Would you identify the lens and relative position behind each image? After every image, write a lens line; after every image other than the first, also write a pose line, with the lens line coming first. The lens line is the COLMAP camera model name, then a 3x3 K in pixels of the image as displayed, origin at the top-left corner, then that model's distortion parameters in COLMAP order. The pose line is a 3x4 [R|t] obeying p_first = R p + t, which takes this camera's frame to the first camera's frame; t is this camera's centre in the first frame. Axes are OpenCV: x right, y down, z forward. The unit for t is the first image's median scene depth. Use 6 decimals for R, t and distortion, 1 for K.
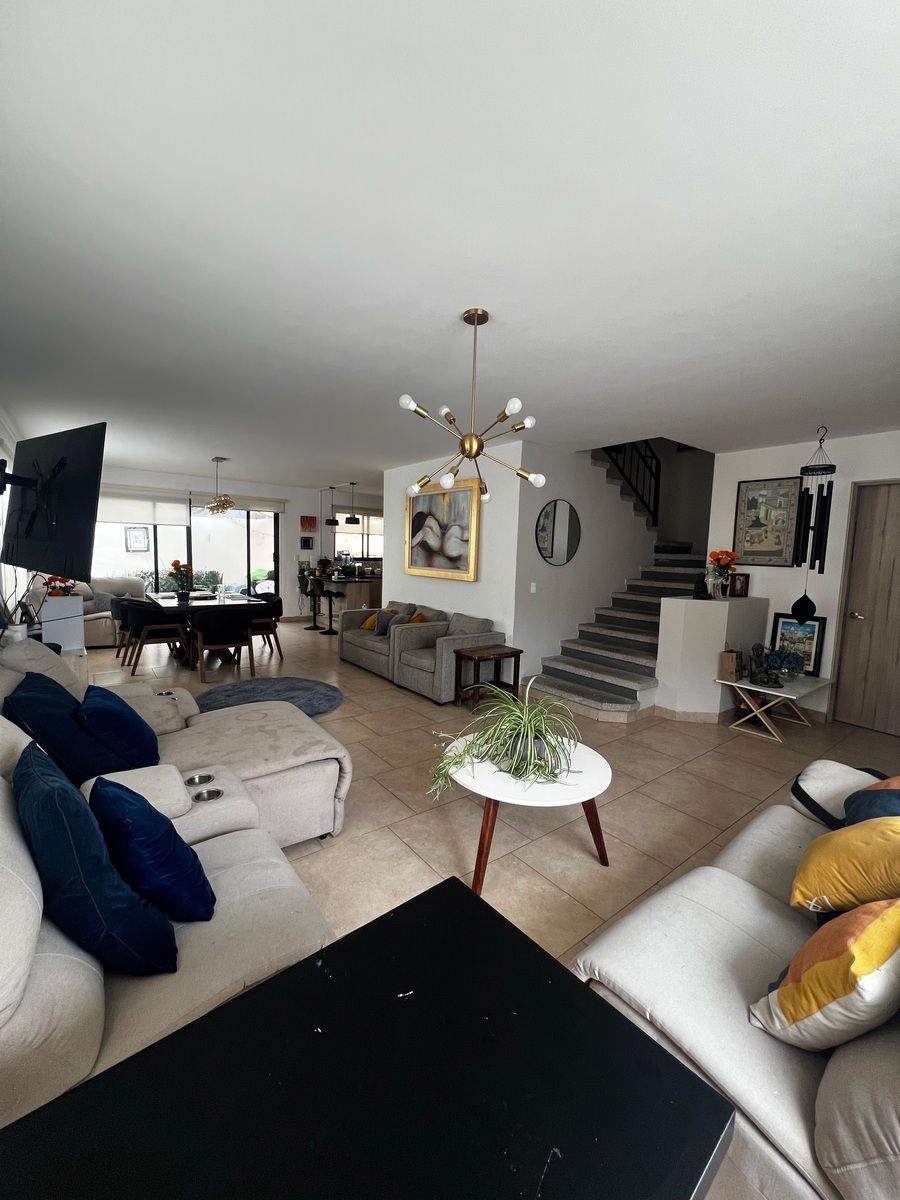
lens RADIAL K [[479.3, 0, 453.4], [0, 479.3, 599.4], [0, 0, 1]] dist [-0.000424, 0.000043]
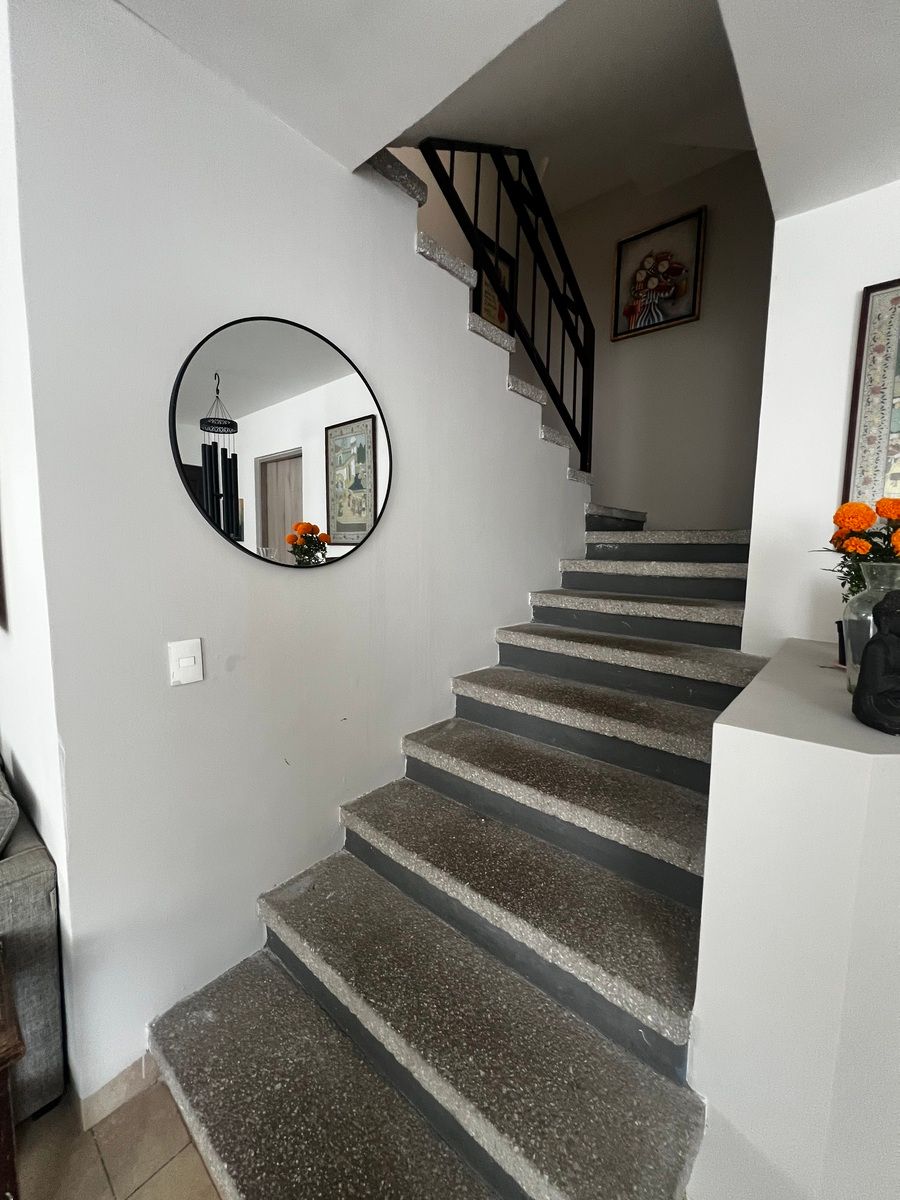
lens RADIAL K [[479.3, 0, 450.0], [0, 479.3, 595.2], [0, 0, 1]] dist [-0.000424, 0.000043]
pose [[0.980463, -0.035441, 0.193483, 0.329560], [0.034369, 0.999370, 0.008897, -0.071553], [-0.193677, -0.002074, 0.981063, 0.942233]]
